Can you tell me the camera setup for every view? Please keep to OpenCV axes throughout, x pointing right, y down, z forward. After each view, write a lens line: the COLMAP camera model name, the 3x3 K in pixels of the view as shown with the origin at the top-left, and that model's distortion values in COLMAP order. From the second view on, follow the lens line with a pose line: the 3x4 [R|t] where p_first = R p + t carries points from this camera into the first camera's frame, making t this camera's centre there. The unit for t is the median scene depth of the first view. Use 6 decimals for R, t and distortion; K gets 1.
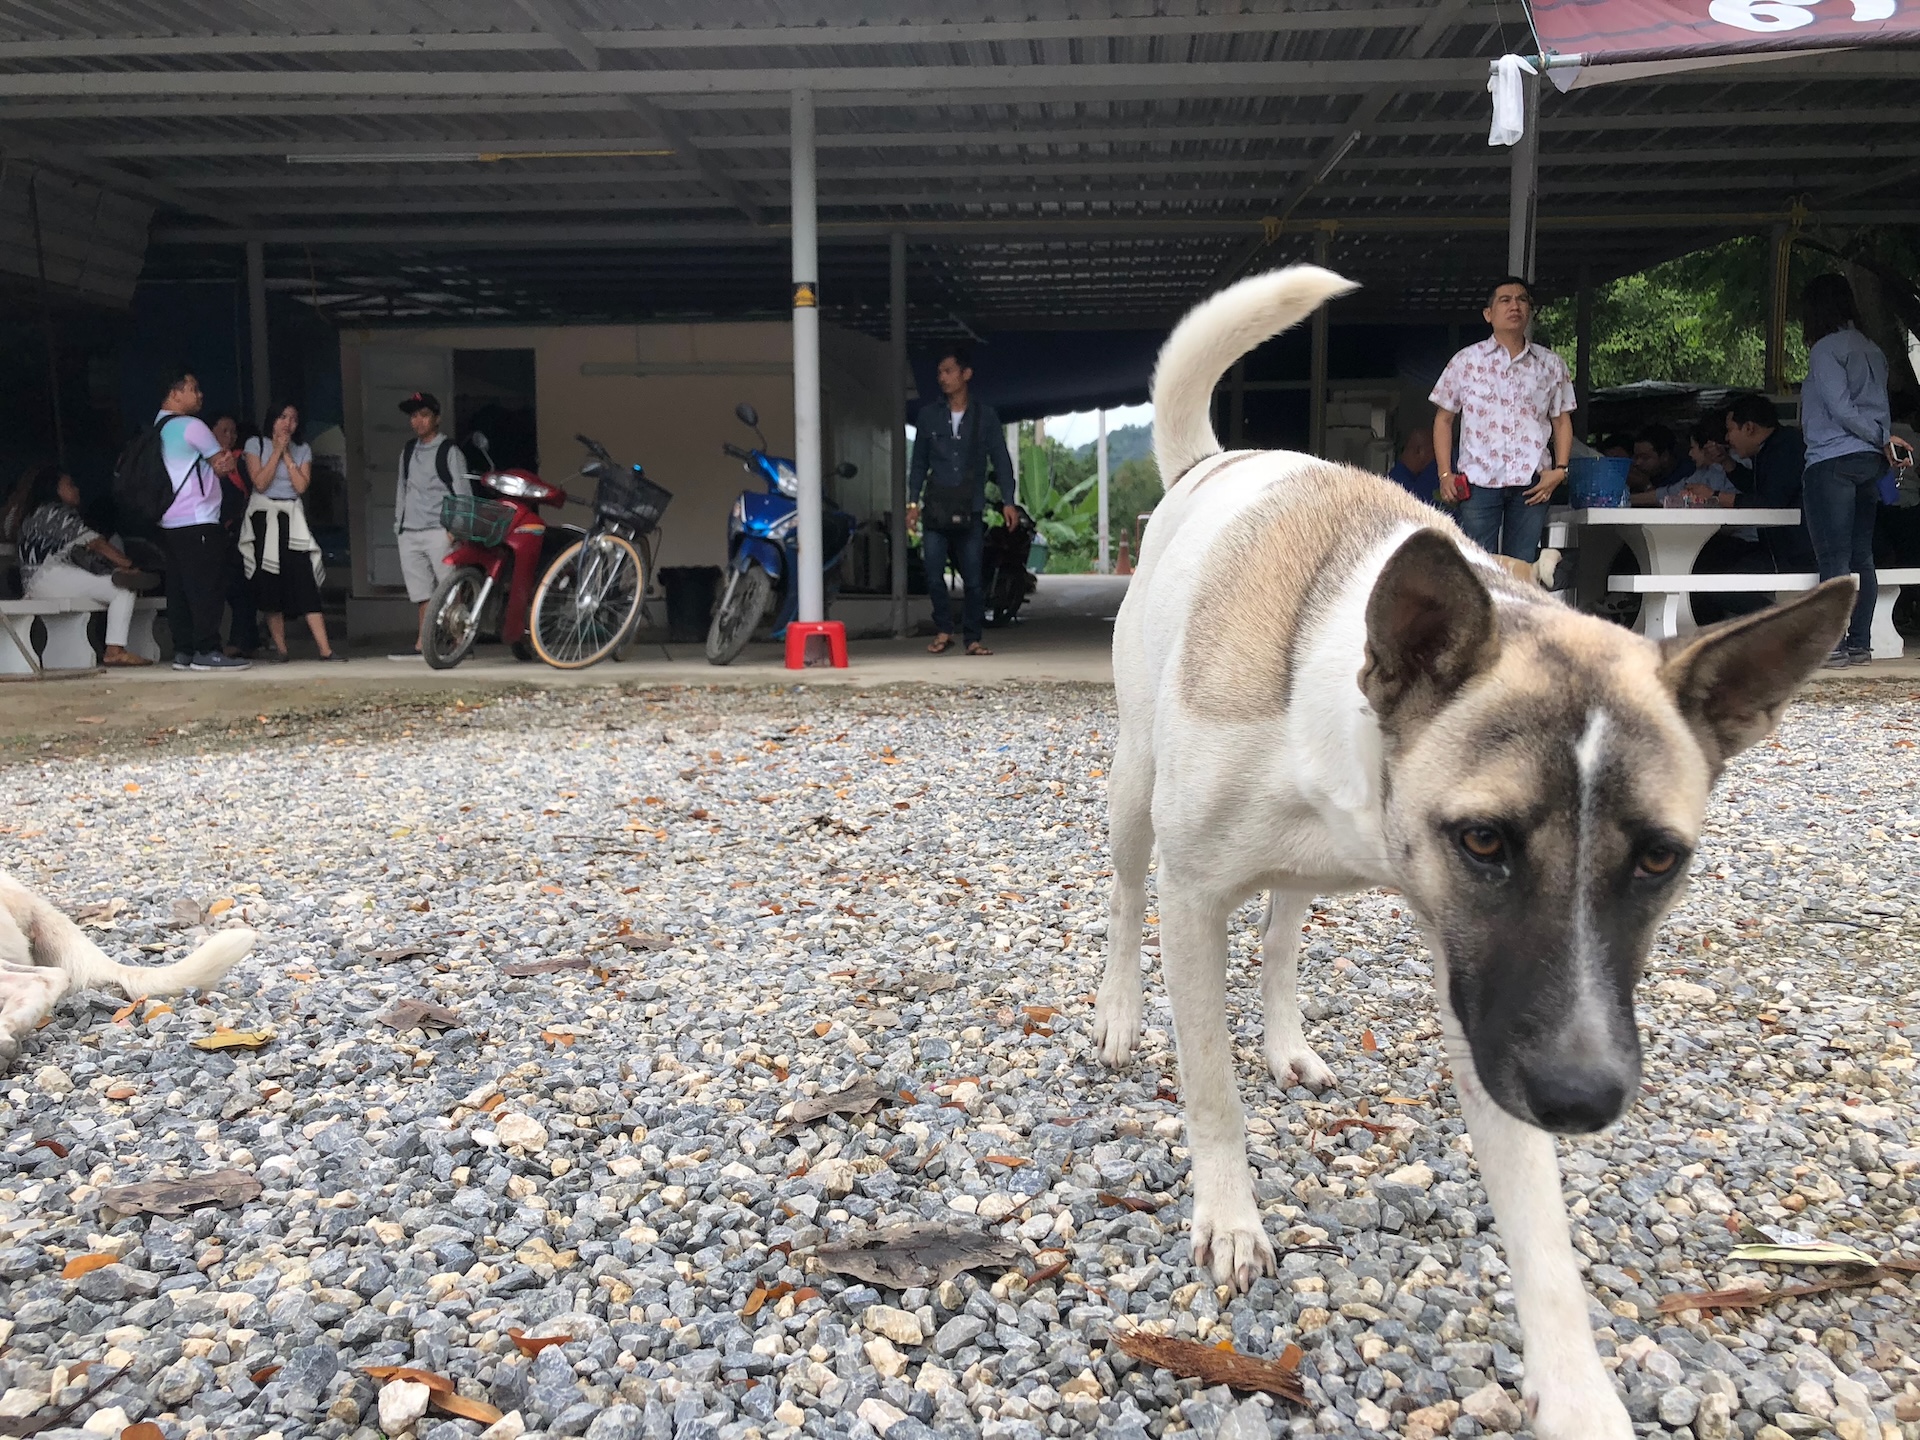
lens RADIAL K [[1757.4, 0, 960.0], [0, 1757.4, 720.0], [0, 0, 1]] dist [0.012434, 0.001041]
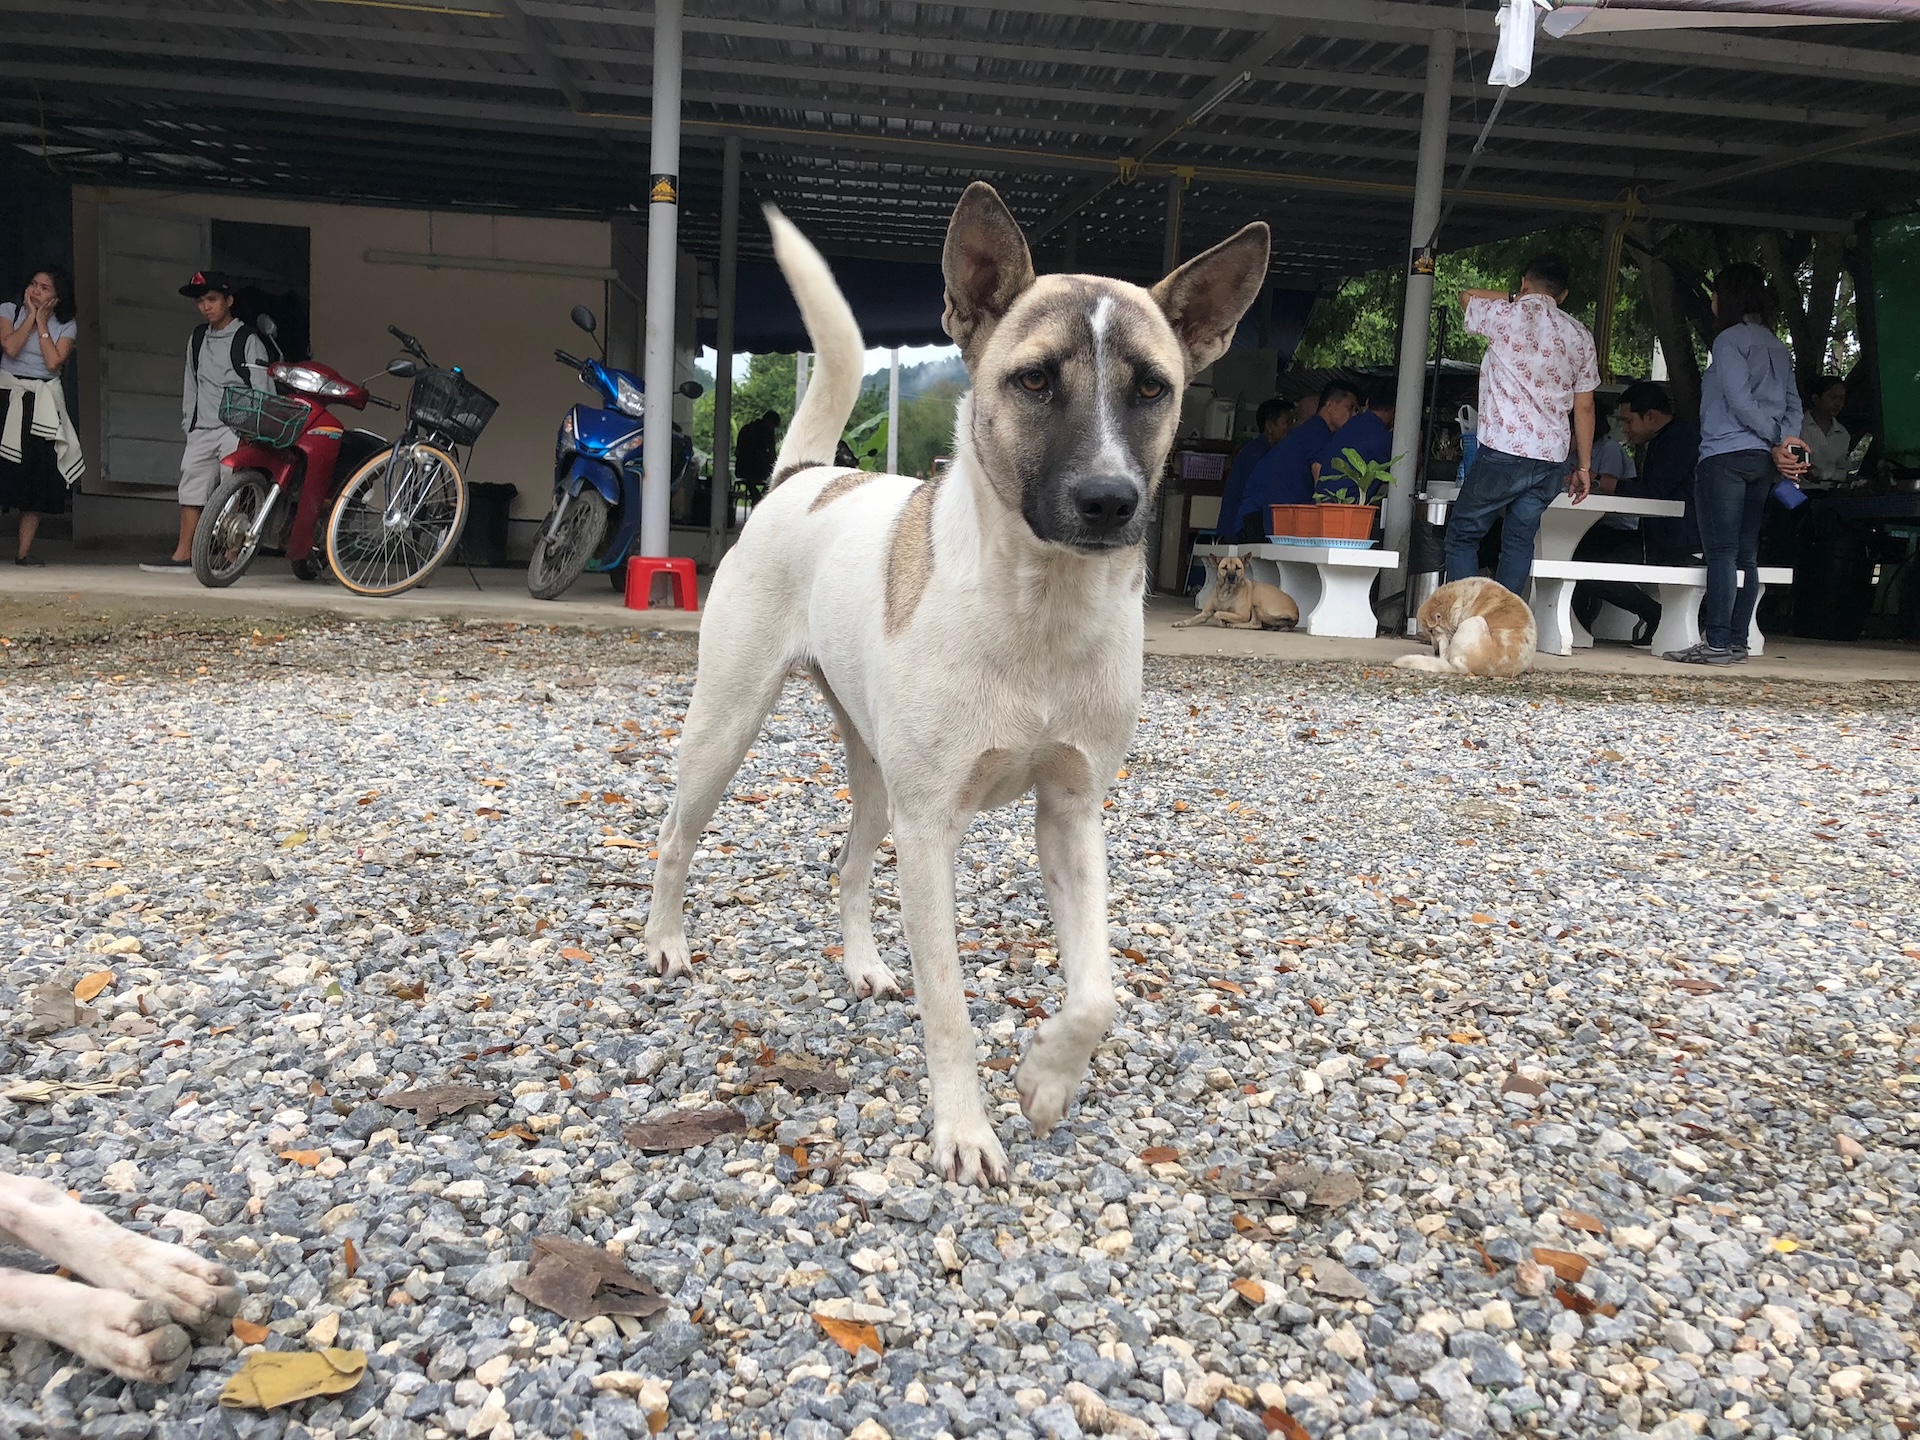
lens RADIAL K [[1703.9, 0, 960.0], [0, 1703.9, 720.0], [0, 0, 1]] dist [-0.042570, 0.143606]
pose [[0.984154, 0.040103, 0.172723, -0.076542], [-0.047270, 0.998175, 0.037580, -0.012431], [-0.170901, -0.045150, 0.984253, 0.112844]]
